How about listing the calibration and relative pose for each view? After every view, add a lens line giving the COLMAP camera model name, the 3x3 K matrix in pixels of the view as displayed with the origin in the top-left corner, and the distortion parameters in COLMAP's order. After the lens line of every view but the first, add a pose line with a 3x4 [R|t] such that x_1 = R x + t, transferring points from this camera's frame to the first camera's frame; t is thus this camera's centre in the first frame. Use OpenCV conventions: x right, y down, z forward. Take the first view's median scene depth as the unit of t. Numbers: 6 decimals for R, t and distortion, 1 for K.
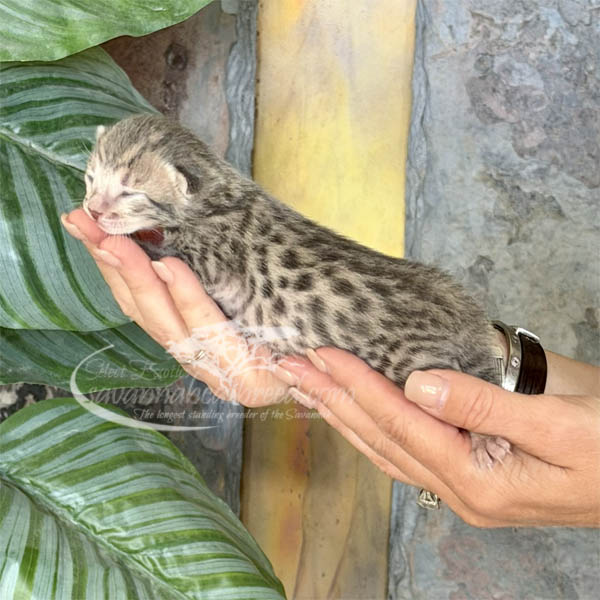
lens RADIAL K [[2074.0, 0, 218.5], [0, 2074.0, 332.4], [0, 0, 1]] dist [-0.008765, 1.728612]
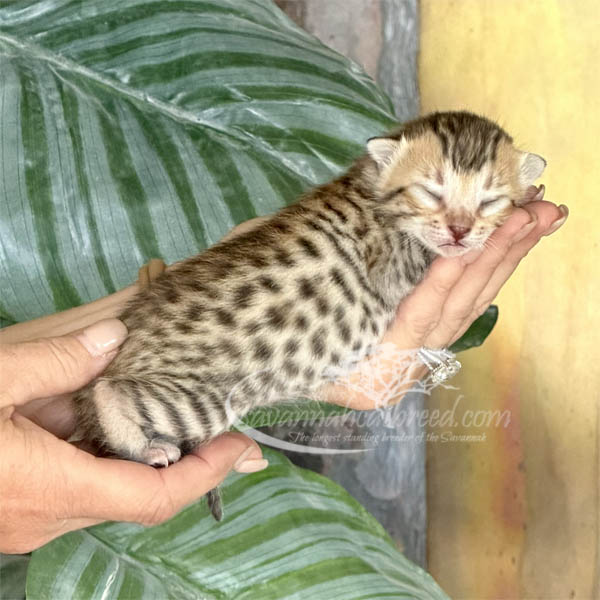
lens RADIAL K [[3721.6, 0, 300.5], [0, 3721.6, 301.5], [0, 0, 1]] dist [0.135057, 3.644330]
pose [[0.998186, -0.059998, 0.005095, -0.033544], [0.059973, 0.998188, 0.004936, -0.015784], [-0.005382, -0.004621, 0.999975, -0.218706]]
